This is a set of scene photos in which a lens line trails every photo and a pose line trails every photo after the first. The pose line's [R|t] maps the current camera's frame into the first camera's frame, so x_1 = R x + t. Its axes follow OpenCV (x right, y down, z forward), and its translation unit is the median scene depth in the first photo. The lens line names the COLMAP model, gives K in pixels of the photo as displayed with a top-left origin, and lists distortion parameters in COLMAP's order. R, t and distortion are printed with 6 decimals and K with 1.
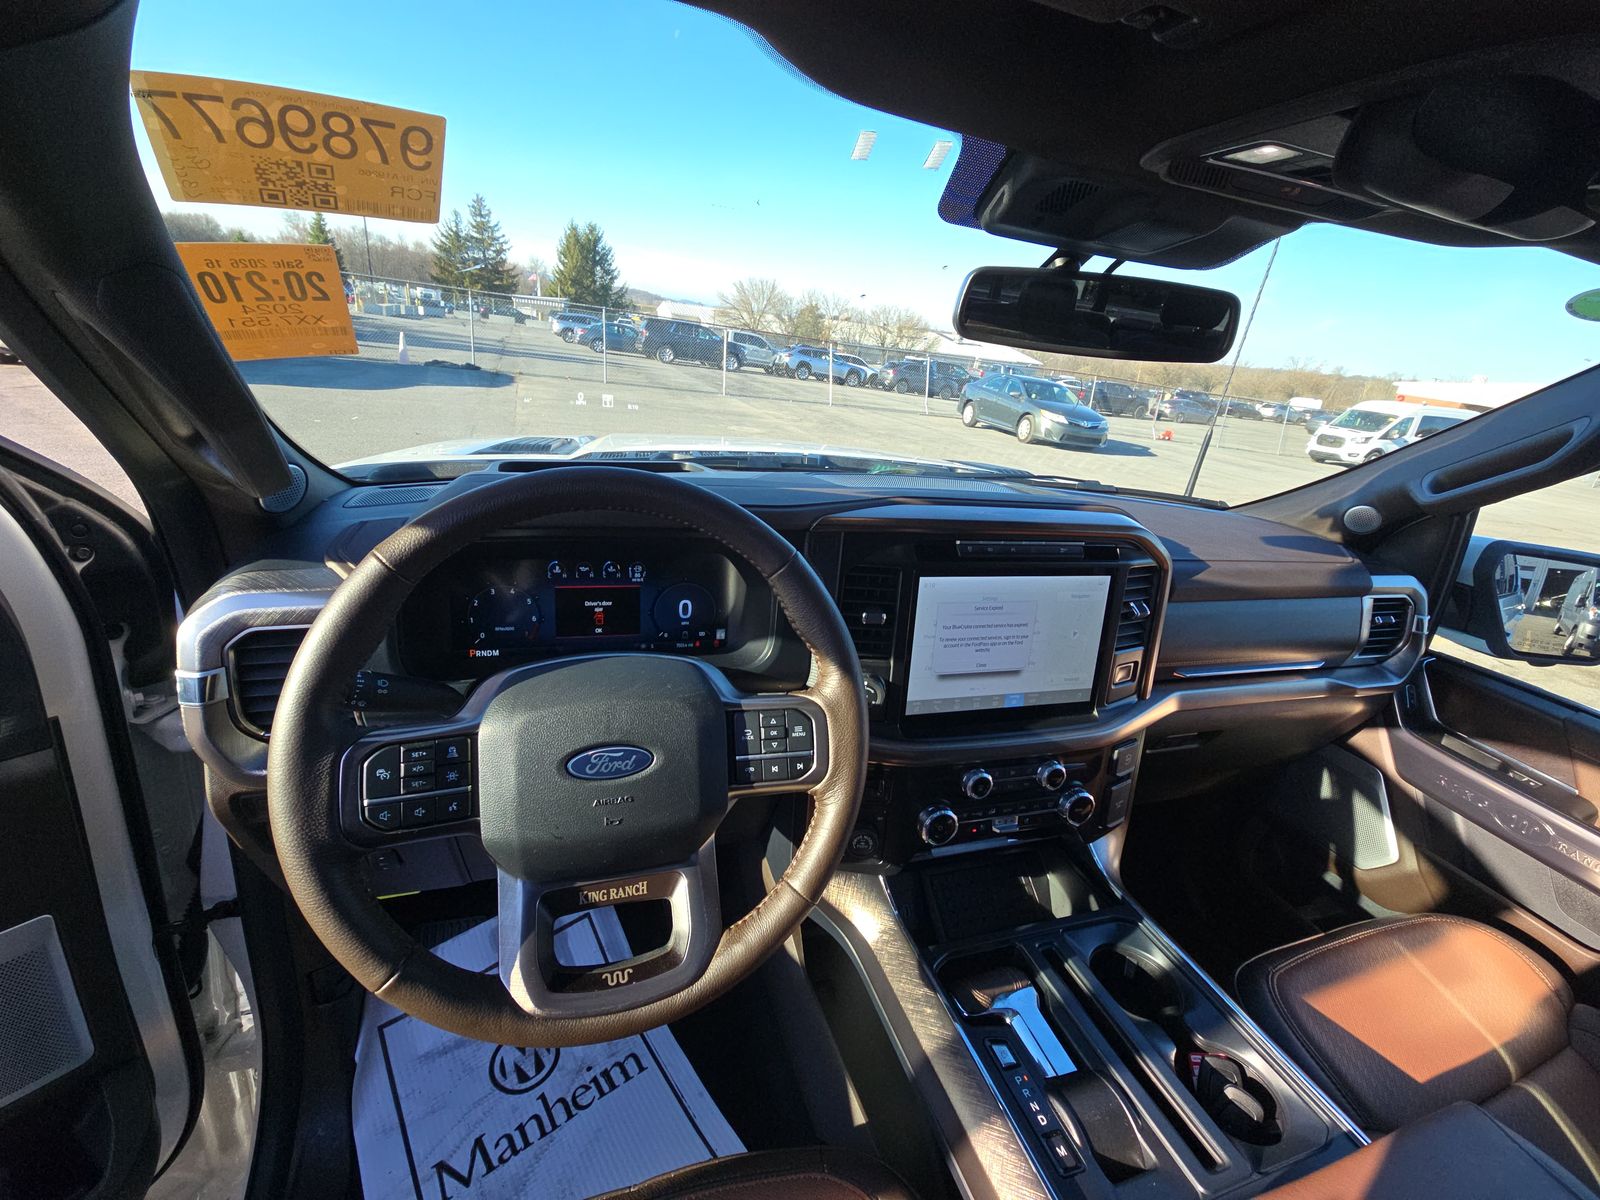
lens RADIAL K [[649.6, 0, 794.5], [0, 649.6, 593.4], [0, 0, 1]] dist [0.002000, 0.000039]
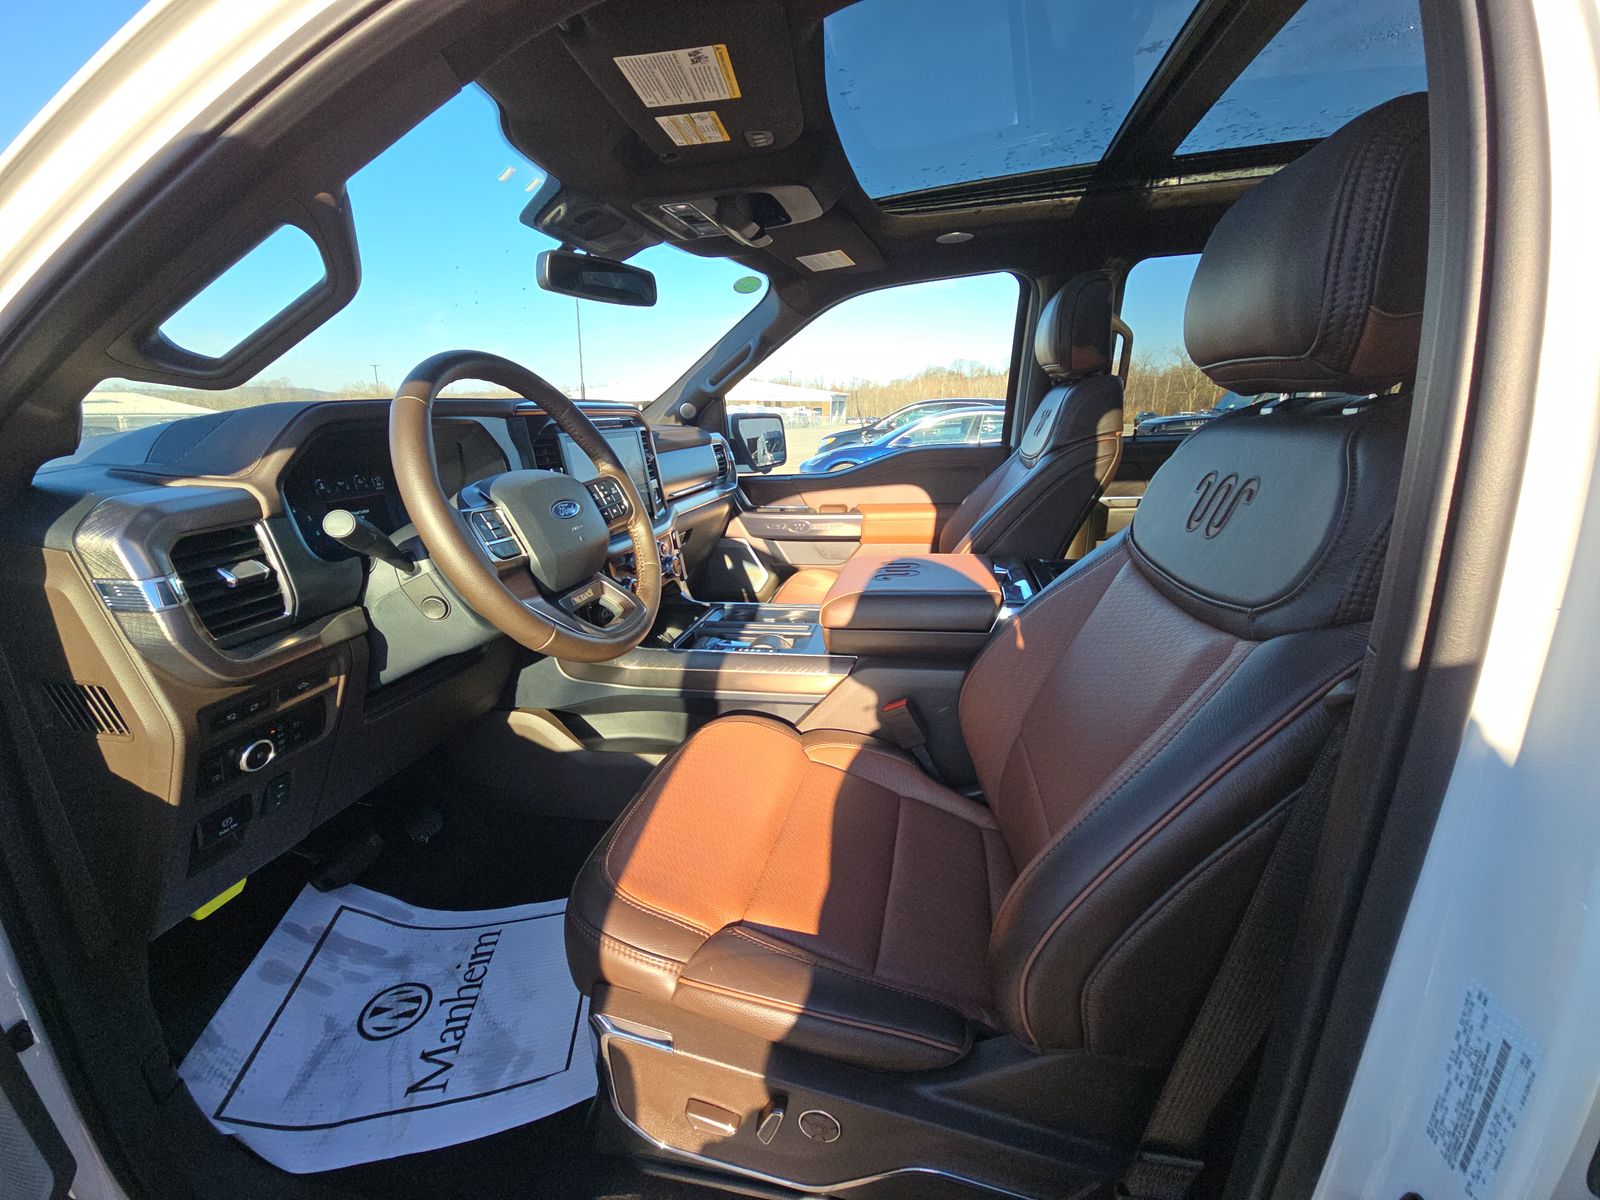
lens RADIAL K [[649.6, 0, 795.2], [0, 649.6, 601.5], [0, 0, 1]] dist [0.002000, 0.000039]
pose [[0.494829, -0.351444, 0.794753, -0.690947], [0.374809, 0.911442, 0.169681, 0.197948], [-0.784004, 0.213917, 0.582732, -0.214296]]
